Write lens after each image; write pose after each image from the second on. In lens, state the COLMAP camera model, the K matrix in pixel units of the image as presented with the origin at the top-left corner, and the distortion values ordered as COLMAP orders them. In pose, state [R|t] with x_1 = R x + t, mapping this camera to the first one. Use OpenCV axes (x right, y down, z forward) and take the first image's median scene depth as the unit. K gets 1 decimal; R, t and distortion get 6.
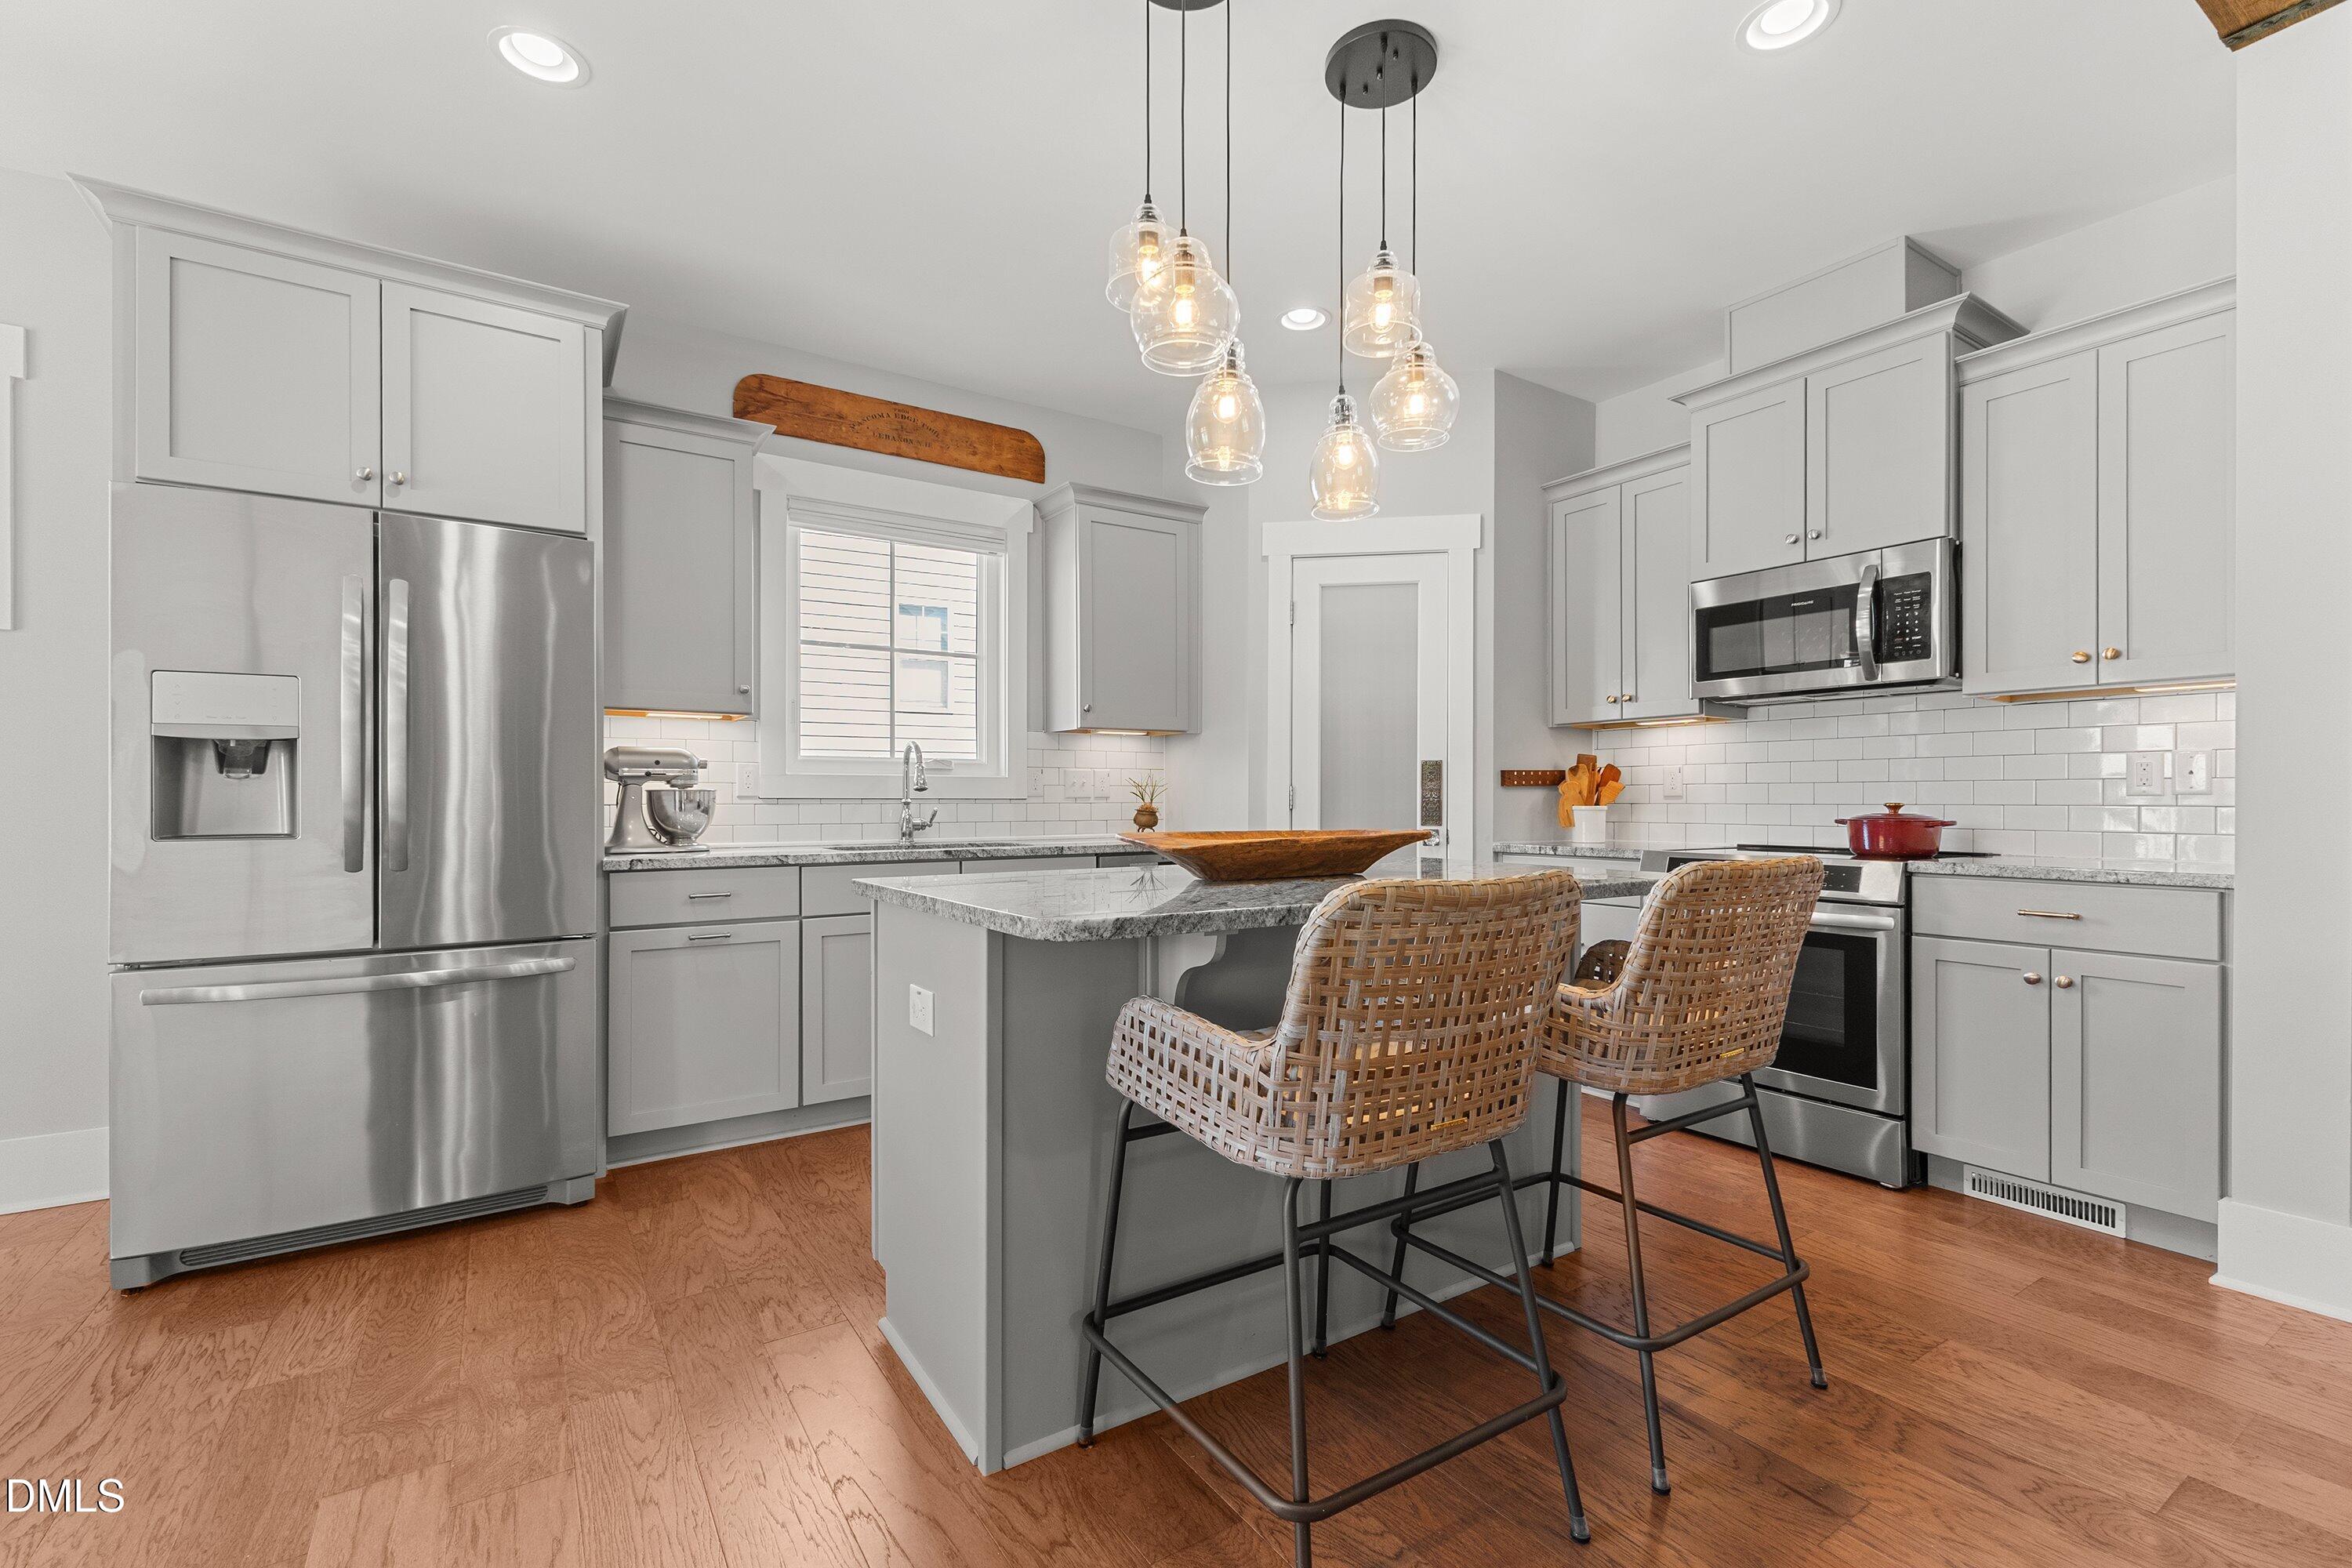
lens RADIAL K [[1027.1, 0, 1169.8], [0, 1027.1, 800.4], [0, 0, 1]] dist [0.007646, -0.000529]
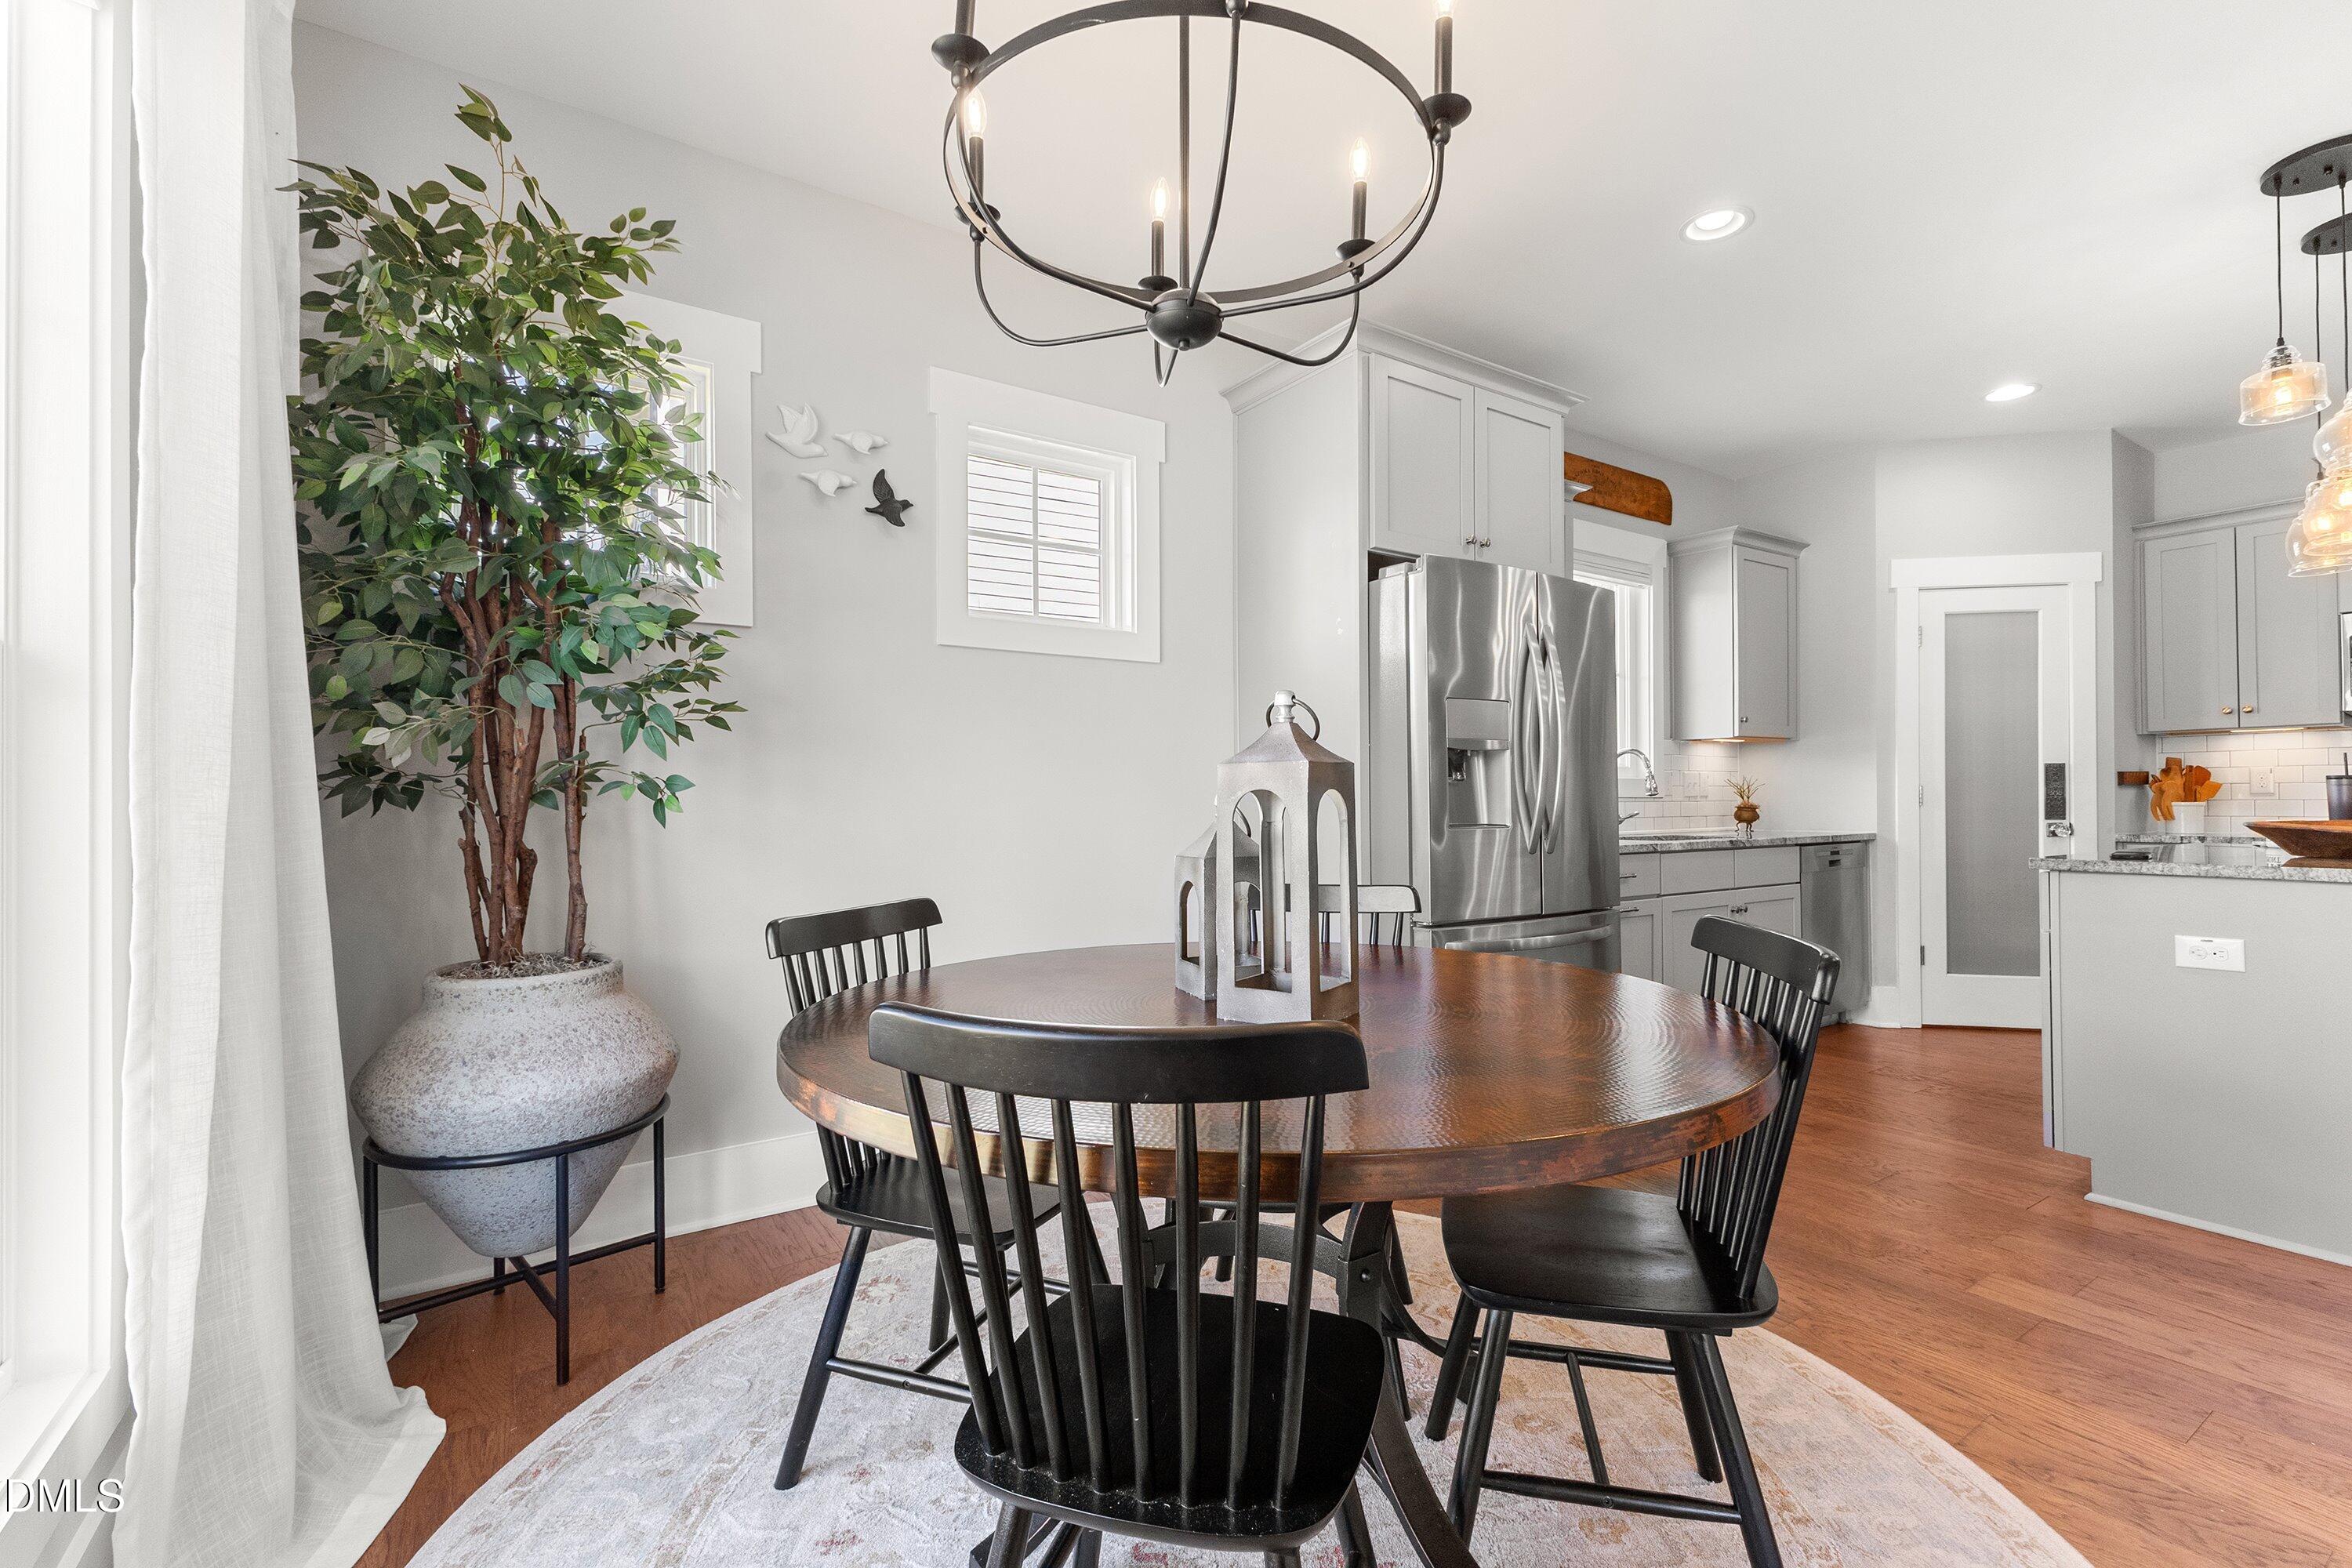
lens RADIAL K [[1037.8, 0, 1162.7], [0, 1037.8, 782.2], [0, 0, 1]] dist [0.005078, 0.000189]
pose [[0.999985, -0.004687, 0.002978, -0.882731], [0.004719, 0.999929, -0.010938, -0.011621], [-0.002927, 0.010952, 0.999936, -0.205607]]
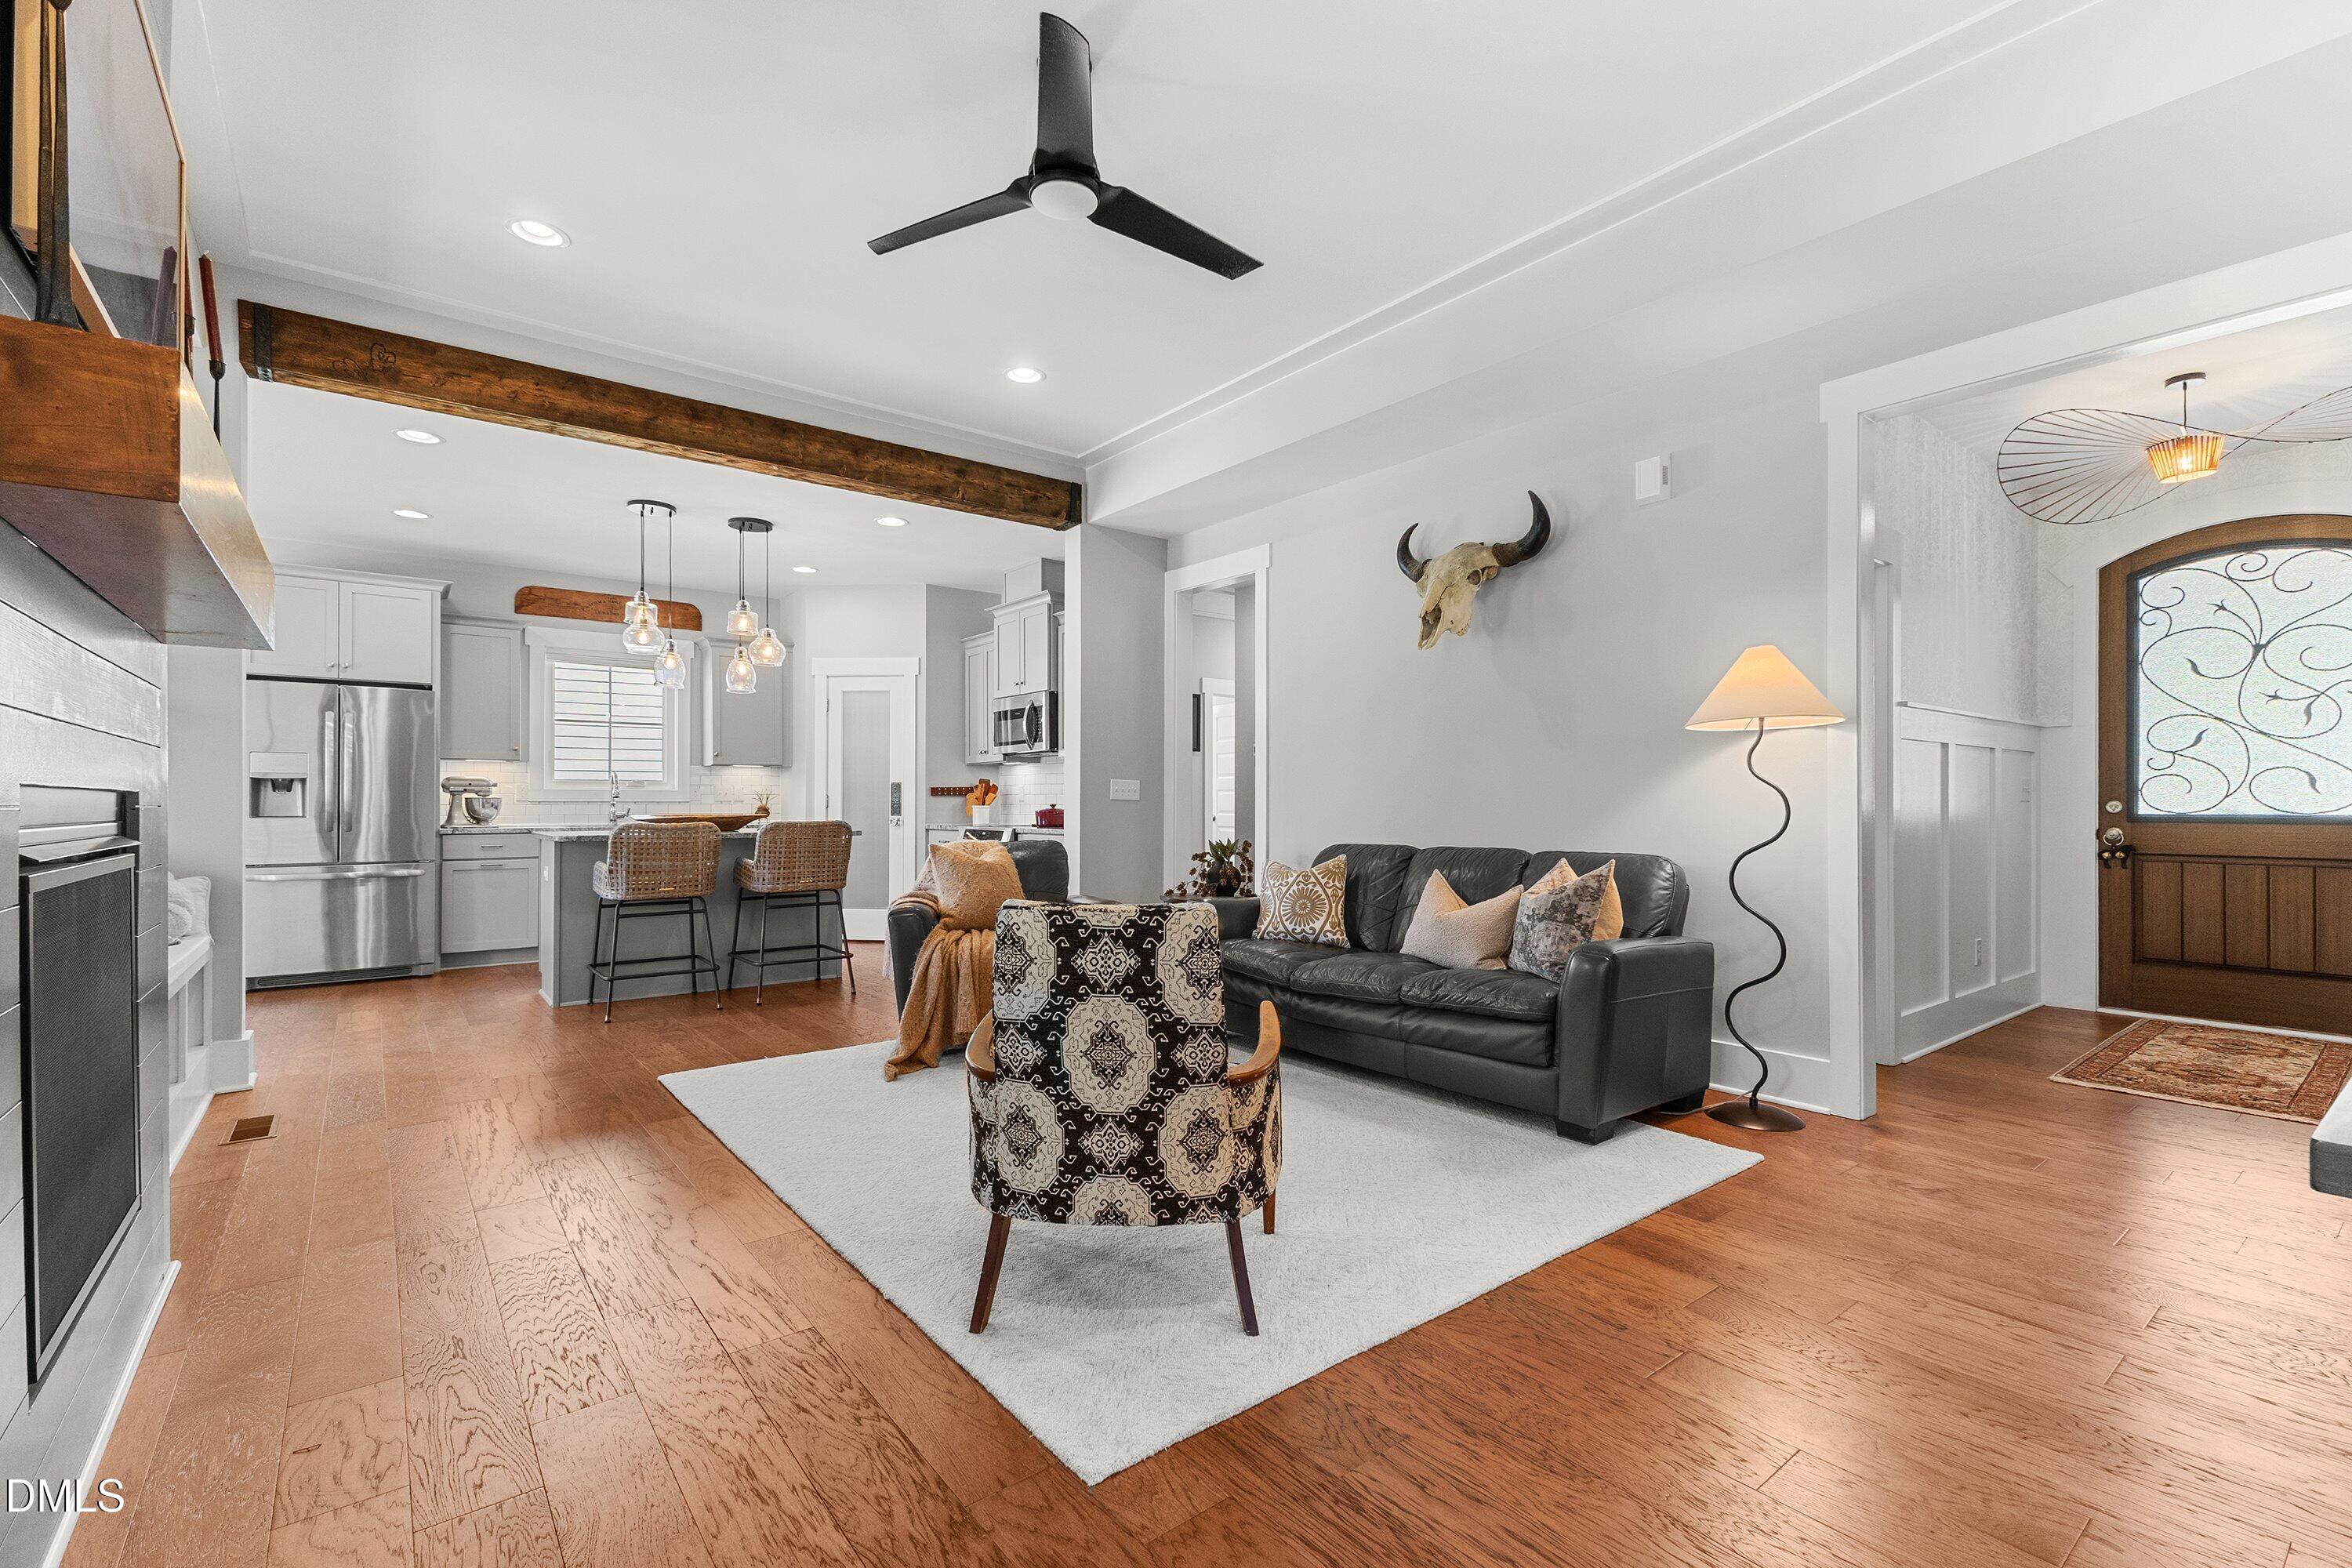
lens RADIAL K [[1027.1, 0, 1186.9], [0, 1027.1, 799.8], [0, 0, 1]] dist [0.007646, -0.000529]
pose [[0.995922, 0.000094, 0.090222, 0.734143], [0.000202, 0.999995, -0.003268, 0.001577], [-0.090222, 0.003273, 0.995916, -1.167366]]
